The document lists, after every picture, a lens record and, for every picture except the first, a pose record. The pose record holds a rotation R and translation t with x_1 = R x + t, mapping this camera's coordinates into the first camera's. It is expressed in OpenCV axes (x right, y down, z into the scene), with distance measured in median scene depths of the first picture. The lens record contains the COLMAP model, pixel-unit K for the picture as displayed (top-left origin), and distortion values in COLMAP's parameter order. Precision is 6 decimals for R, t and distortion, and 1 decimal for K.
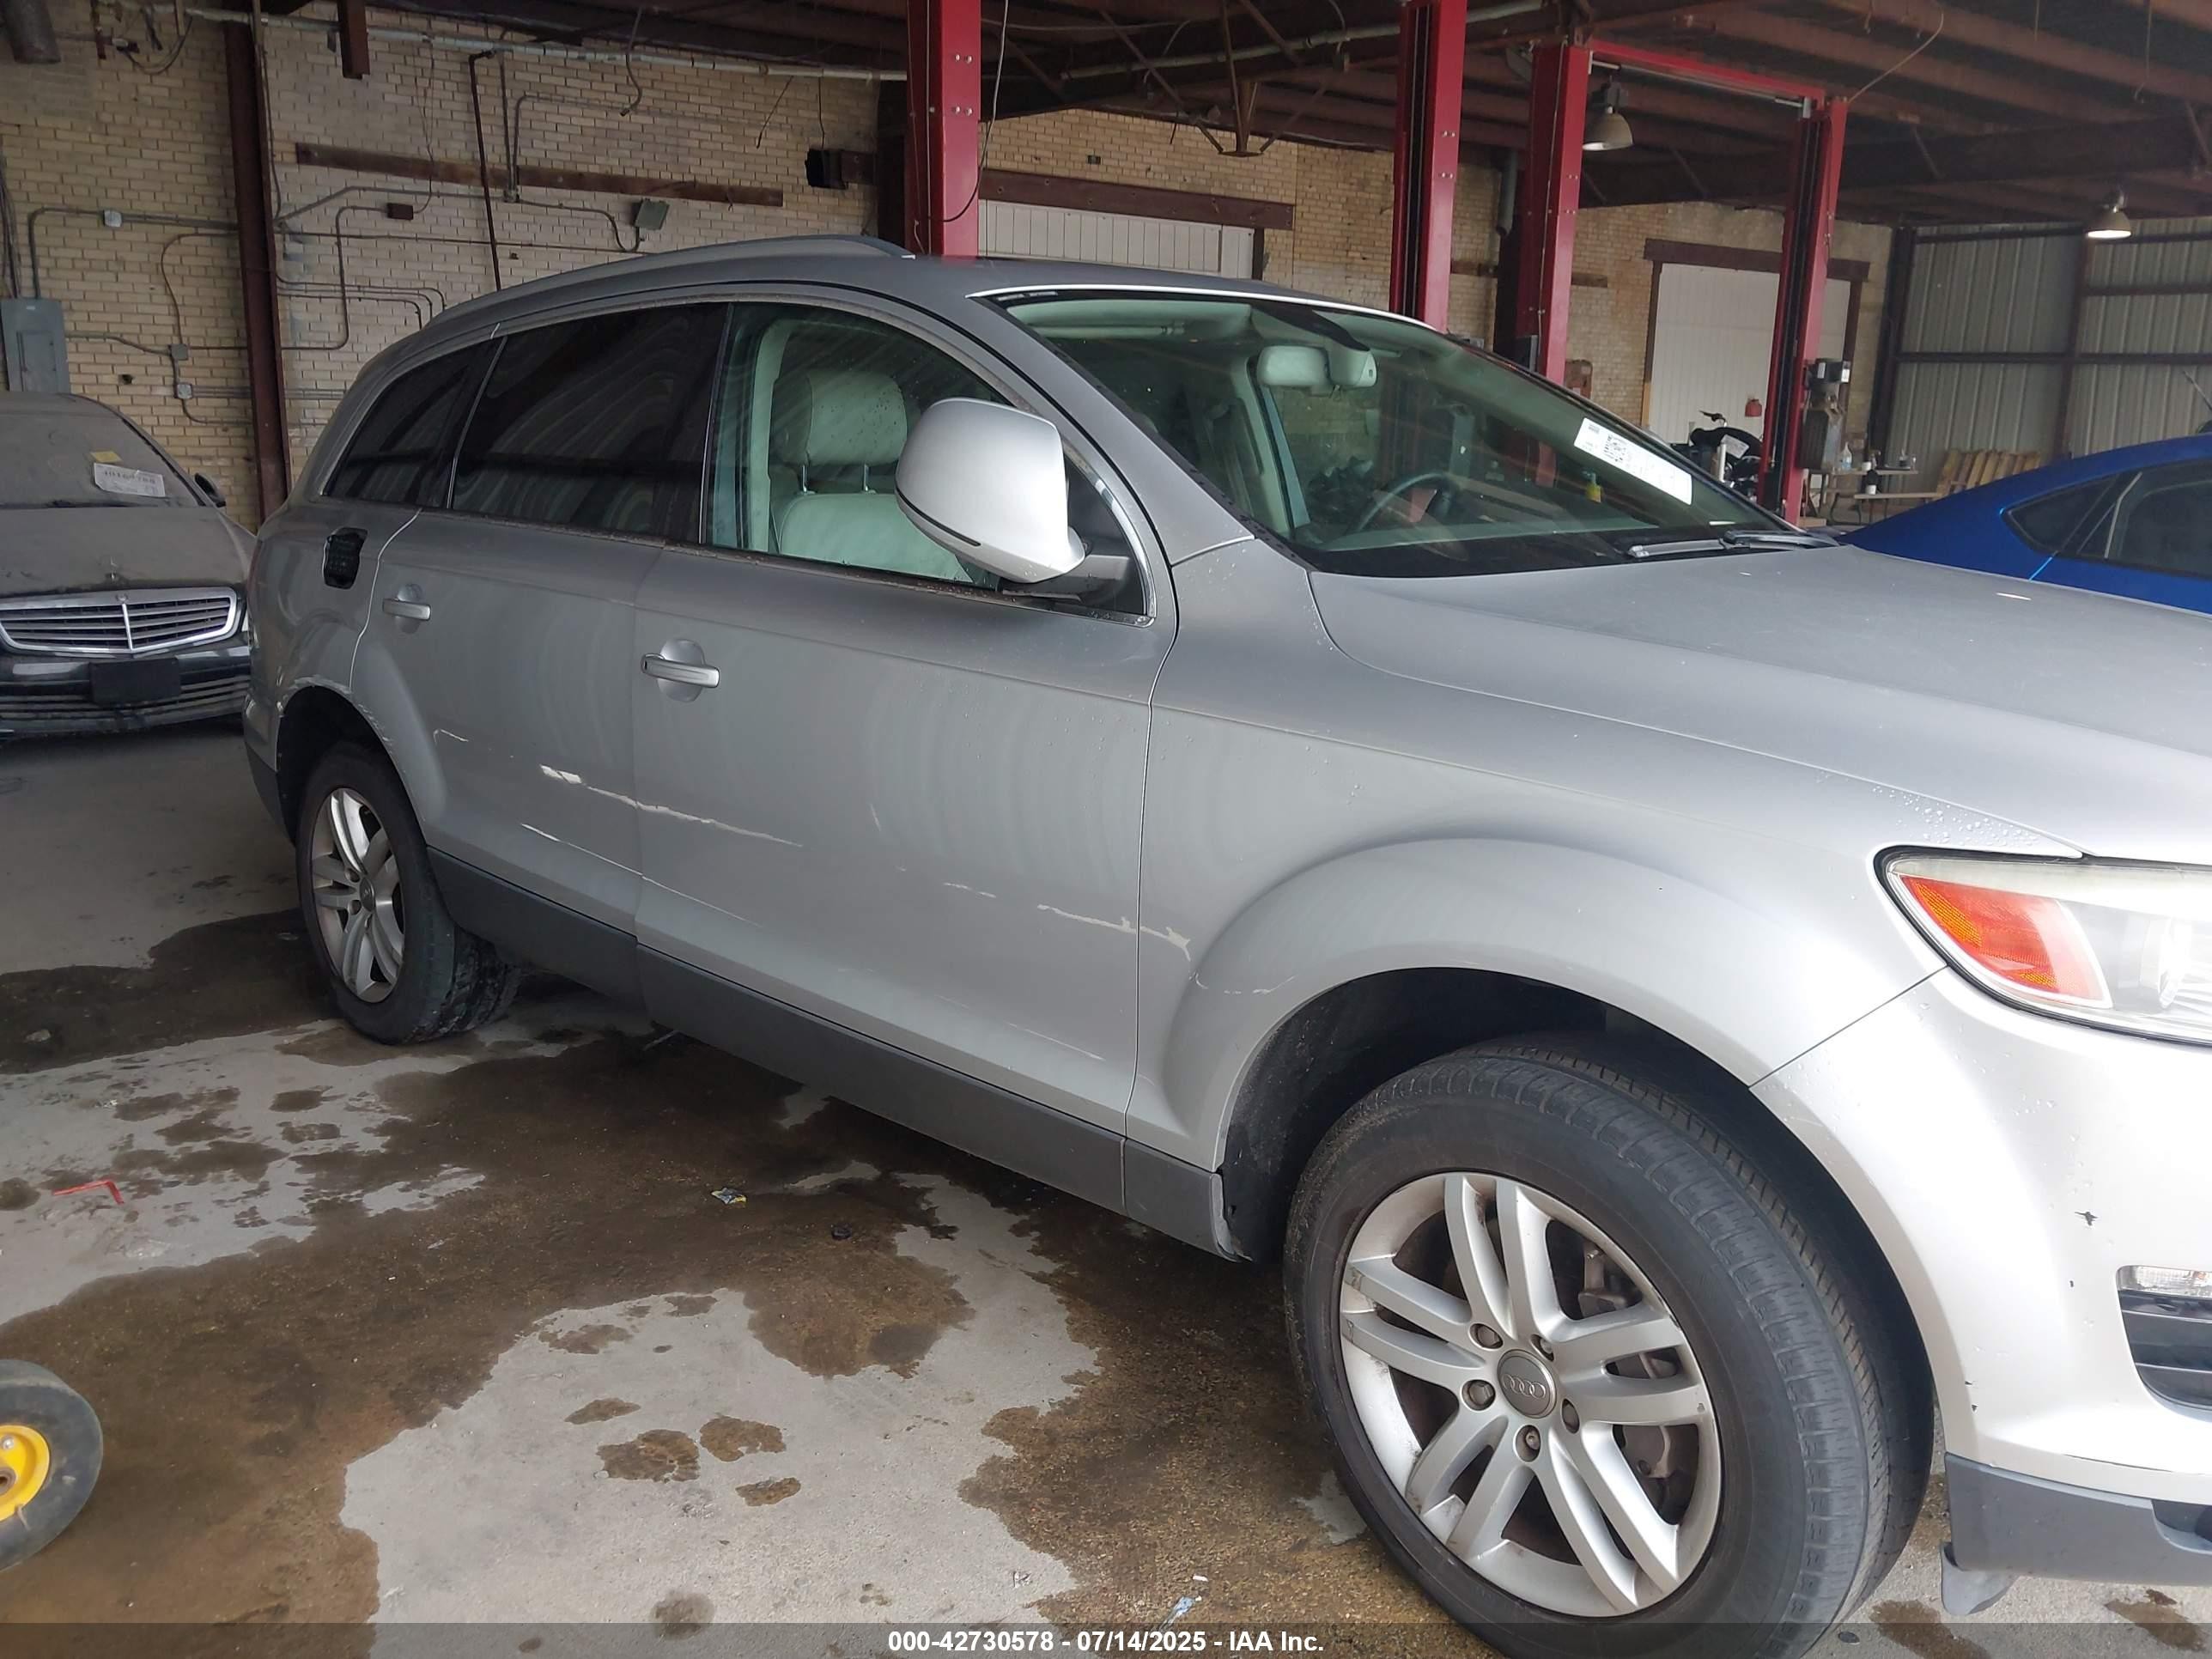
lens RADIAL K [[1831.3, 0, 1106.0], [0, 1831.3, 829.5], [0, 0, 1]] dist [0.037359, -0.029693]
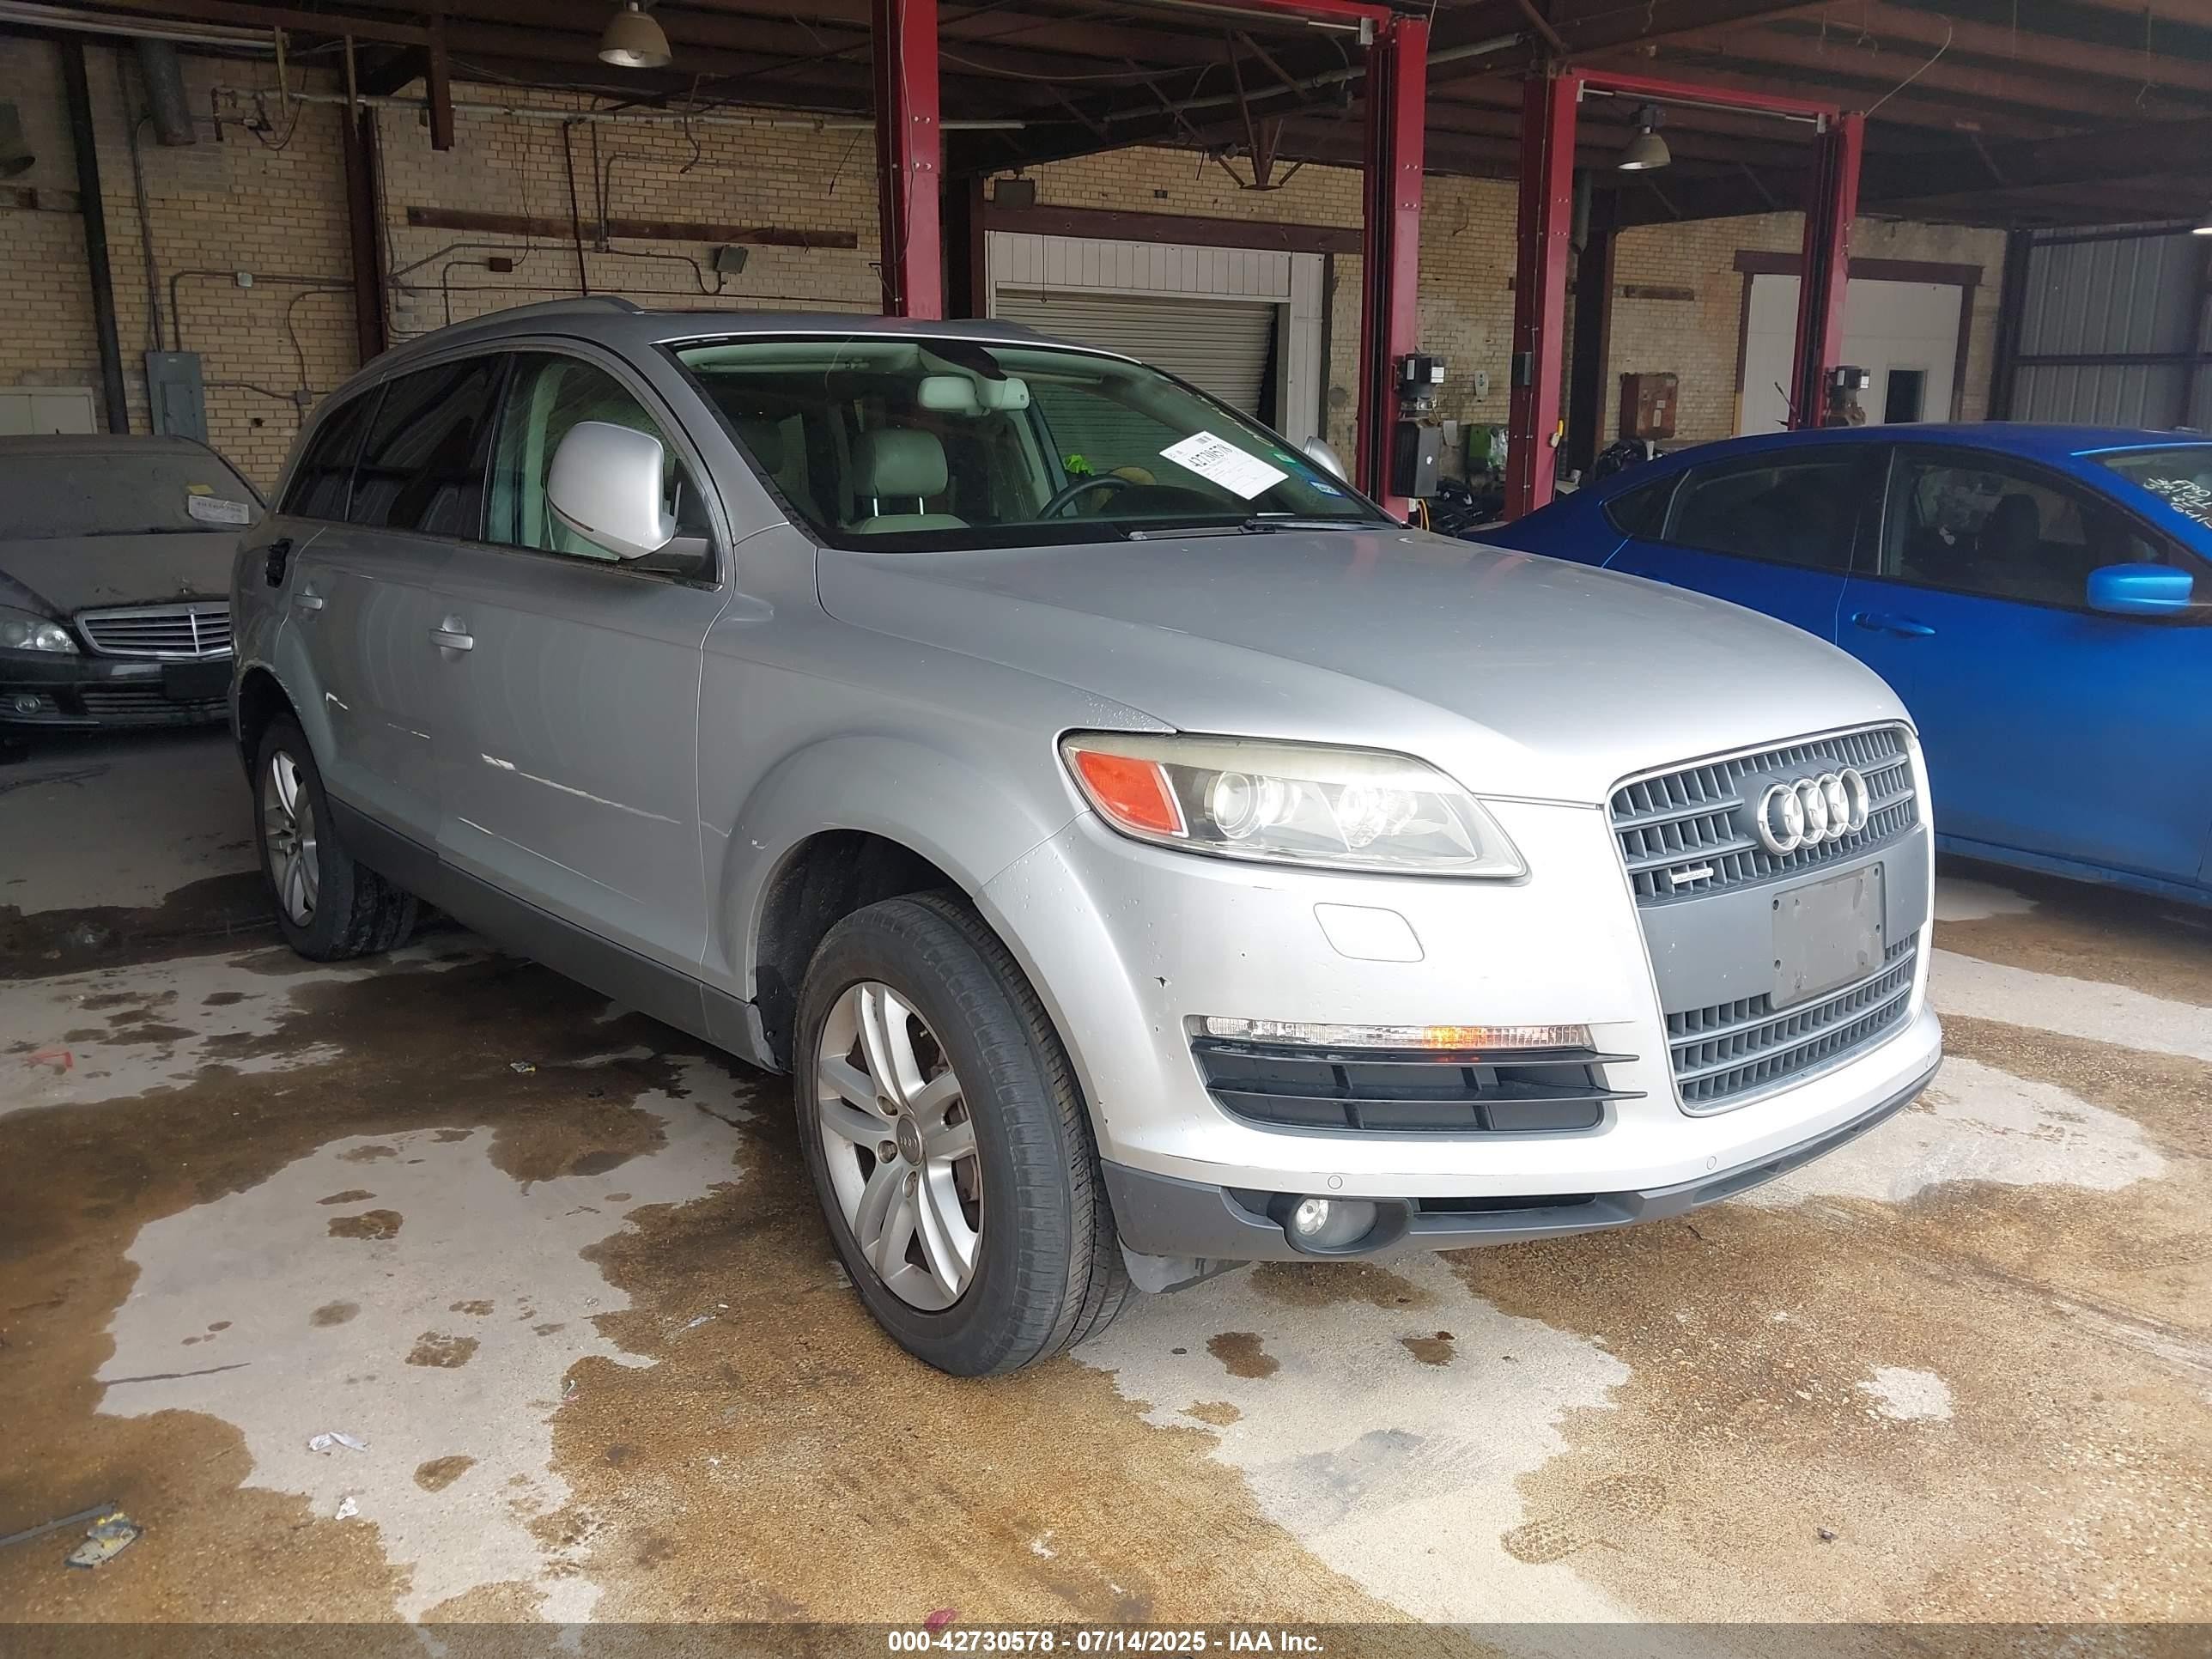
lens RADIAL K [[1845.1, 0, 1106.0], [0, 1845.1, 829.5], [0, 0, 1]] dist [0.020980, 0.008235]
pose [[0.995068, 0.001145, -0.099192, 0.095406], [-0.002514, 0.999903, -0.013675, 0.017035], [0.099167, 0.013857, 0.994974, -0.063639]]
